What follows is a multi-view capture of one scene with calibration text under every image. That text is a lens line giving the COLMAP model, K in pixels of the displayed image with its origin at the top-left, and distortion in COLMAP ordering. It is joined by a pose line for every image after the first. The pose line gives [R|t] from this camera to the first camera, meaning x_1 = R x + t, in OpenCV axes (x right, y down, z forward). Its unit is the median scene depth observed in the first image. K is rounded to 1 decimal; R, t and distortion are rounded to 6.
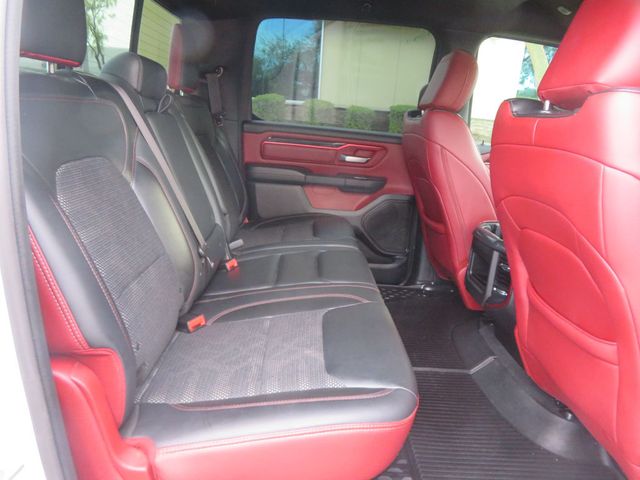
lens RADIAL K [[456.7, 0, 320.0], [0, 456.7, 240.0], [0, 0, 1]] dist [-0.008272, 0.001221]
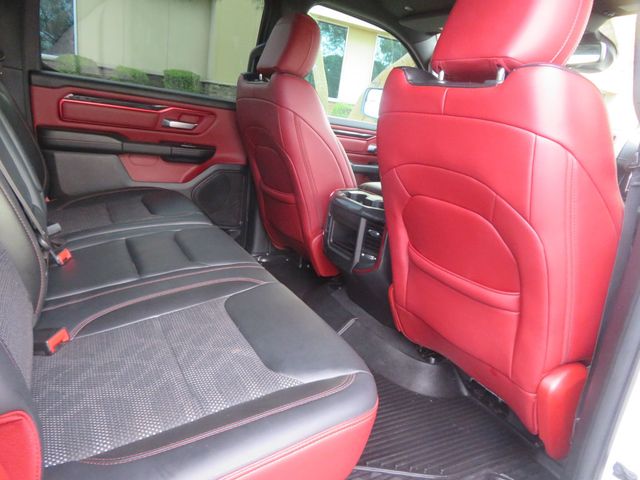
lens RADIAL K [[457.1, 0, 329.6], [0, 457.1, 241.6], [0, 0, 1]] dist [-0.006032, 0.000181]
pose [[0.890033, -0.085071, 0.447888, -0.128549], [0.054294, 0.995223, 0.081137, -0.009616], [-0.452651, -0.047897, 0.890401, 0.094960]]
